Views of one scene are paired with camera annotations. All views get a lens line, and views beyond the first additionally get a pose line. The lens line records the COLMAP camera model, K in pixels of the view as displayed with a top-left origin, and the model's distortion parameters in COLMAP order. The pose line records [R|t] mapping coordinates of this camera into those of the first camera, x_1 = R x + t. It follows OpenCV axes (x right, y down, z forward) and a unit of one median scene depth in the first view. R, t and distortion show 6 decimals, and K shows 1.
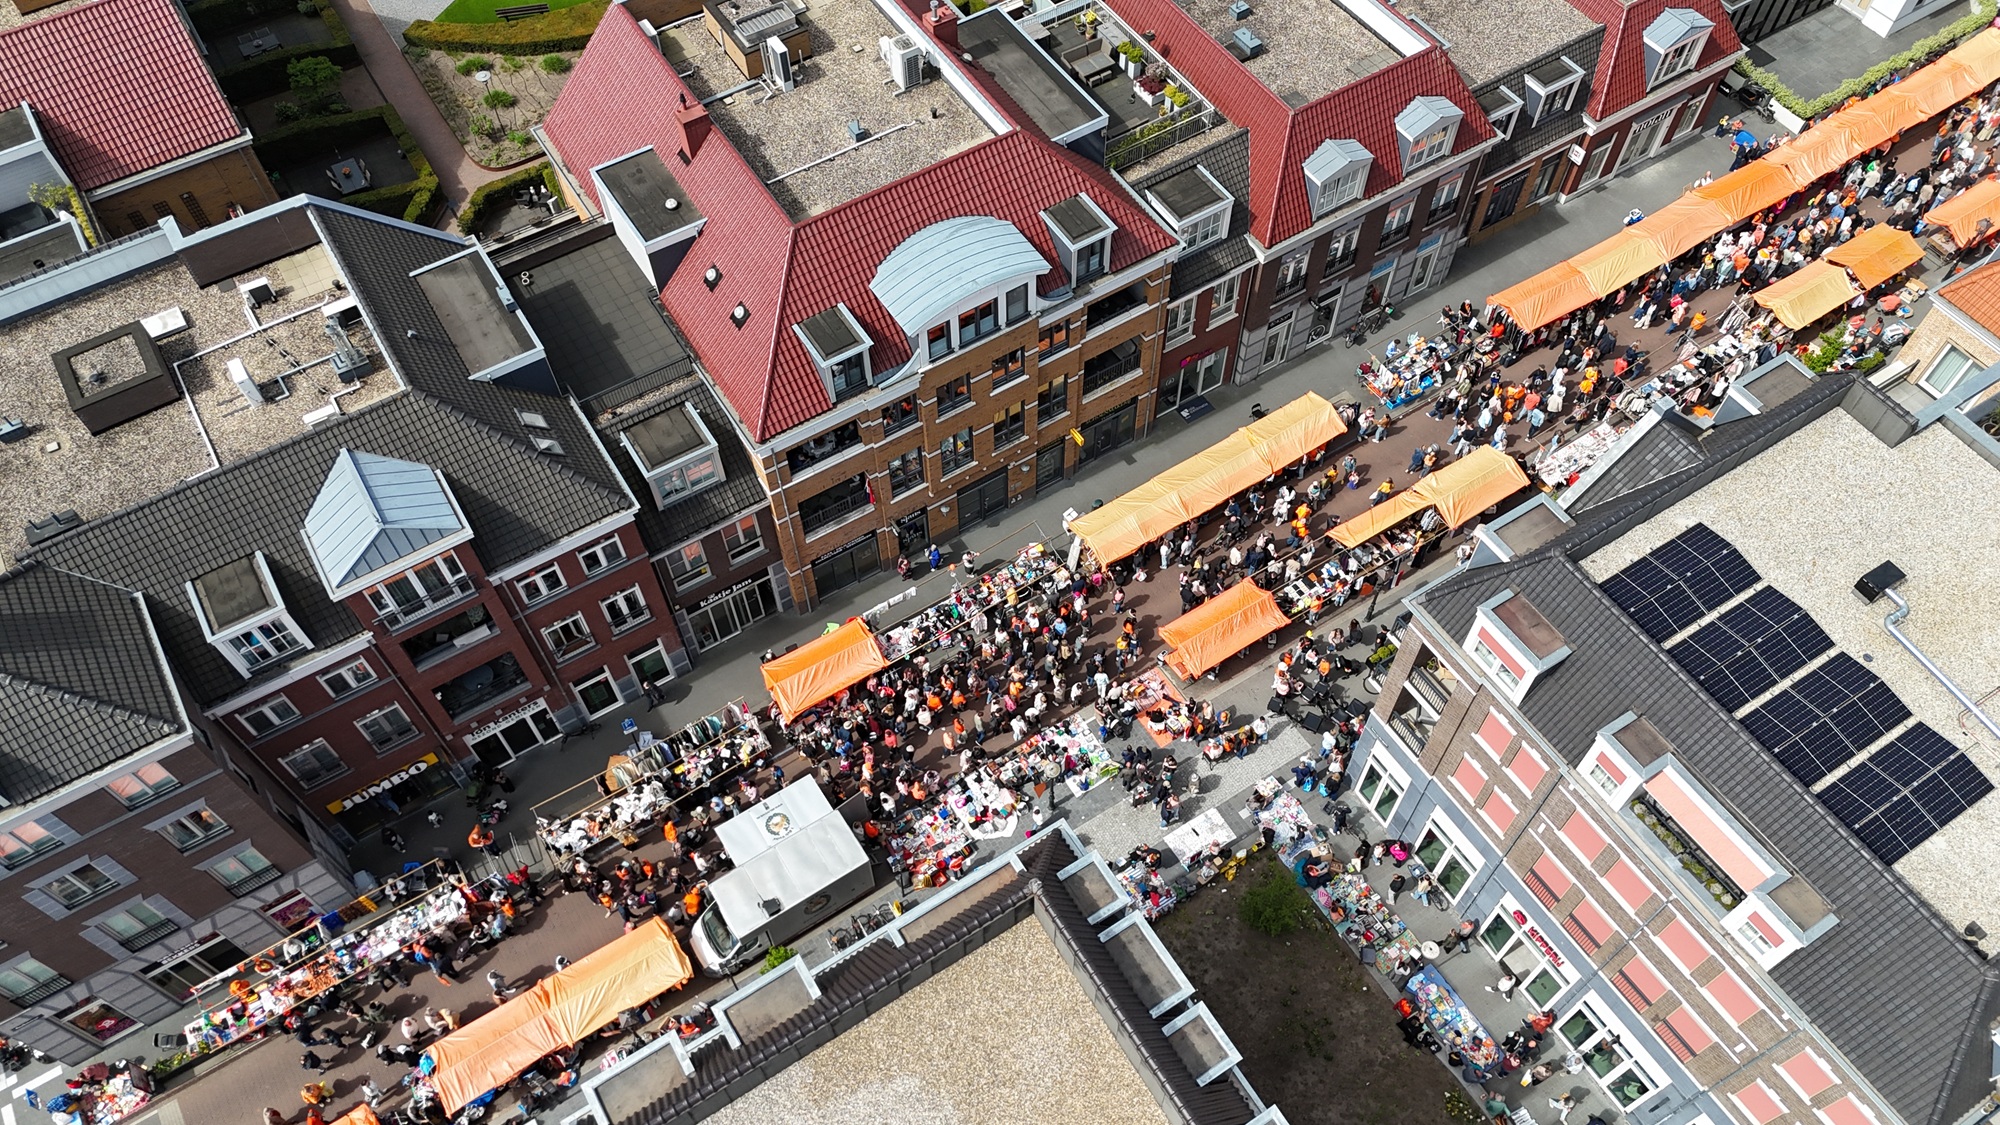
lens RADIAL K [[1468.4, 0, 1000.0], [0, 1468.4, 562.5], [0, 0, 1]] dist [0.117608, -0.124145]
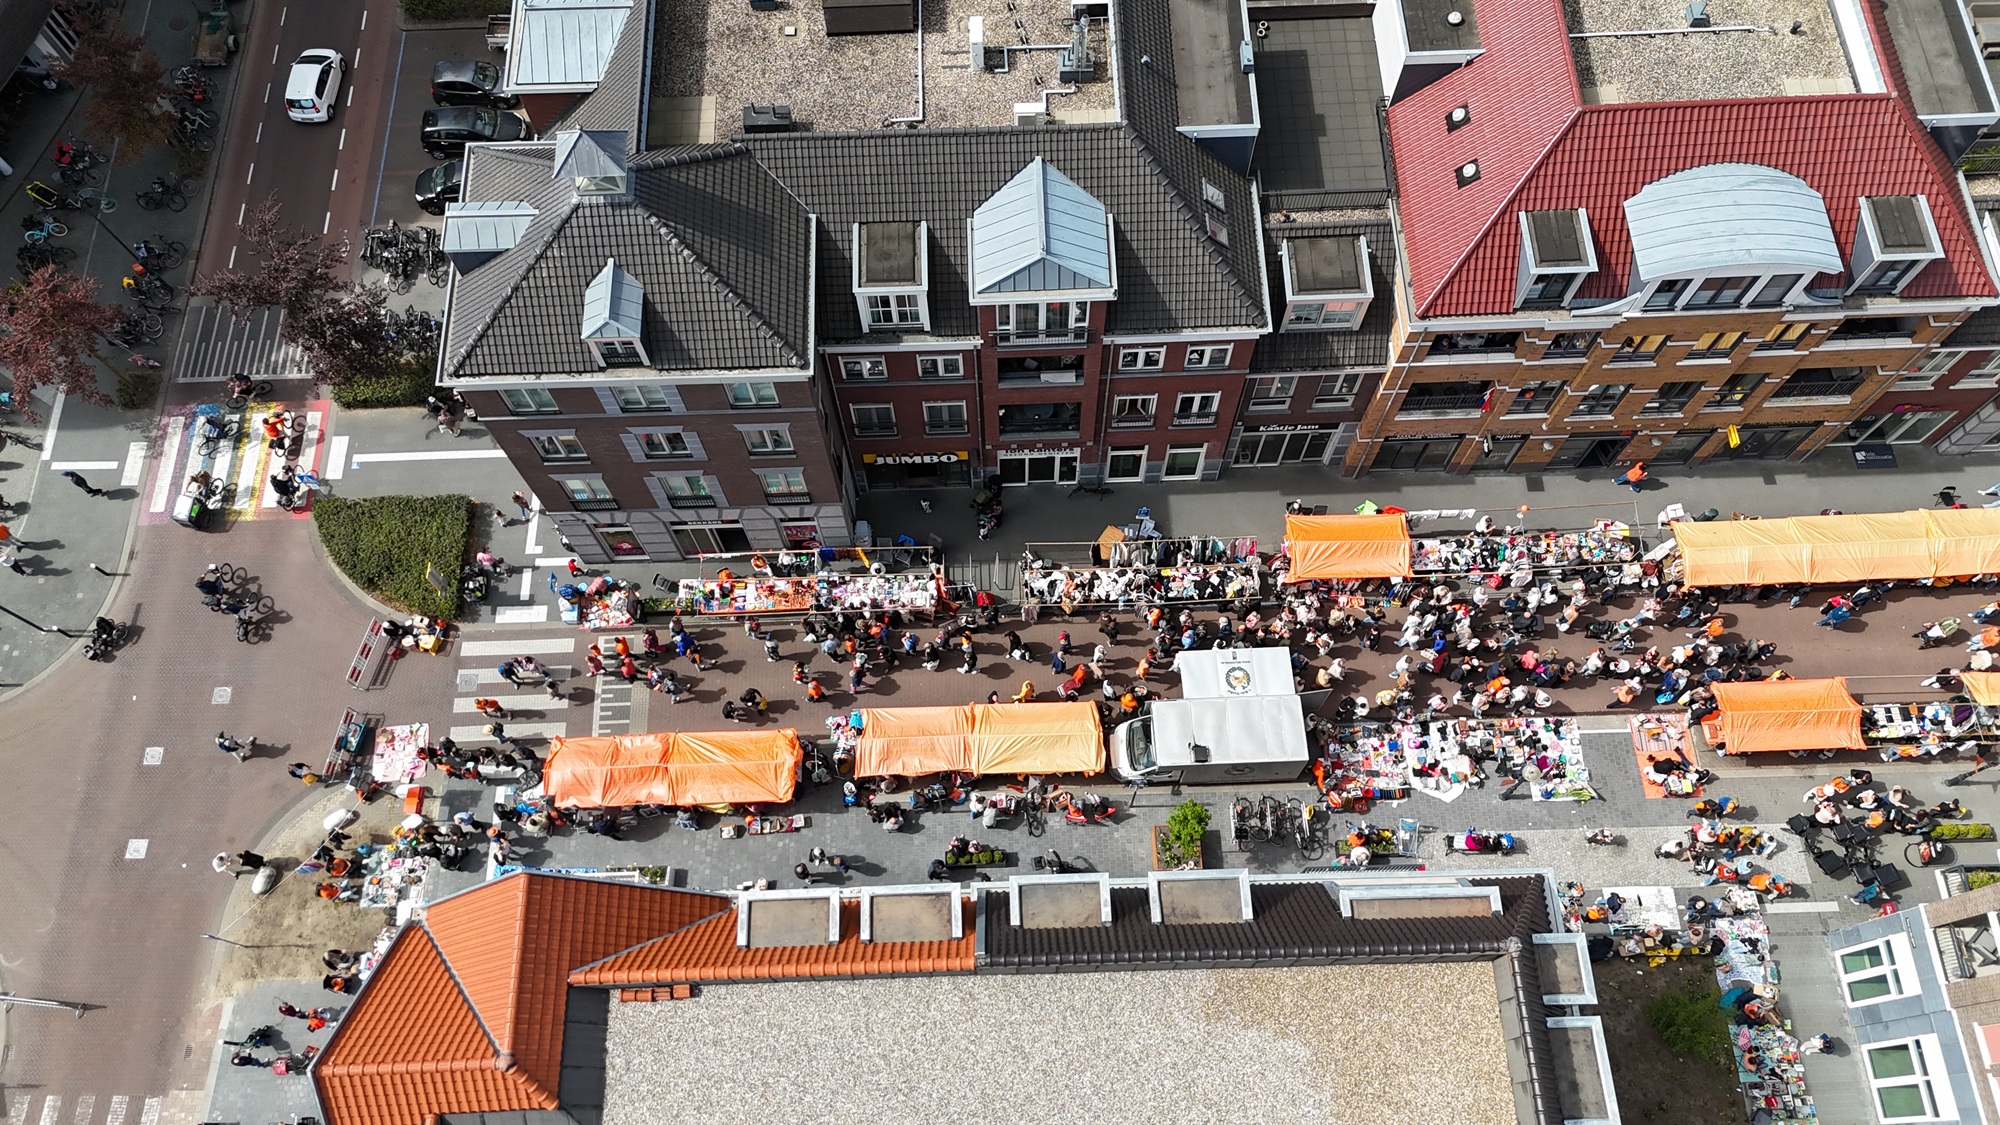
lens RADIAL K [[1466.5, 0, 1000.0], [0, 1466.5, 562.5], [0, 0, 1]] dist [0.083108, -0.075802]
pose [[0.864590, 0.467024, -0.185400, -0.143735], [-0.420406, 0.874422, 0.242166, -0.059974], [0.275215, -0.131431, 0.952356, 0.041893]]
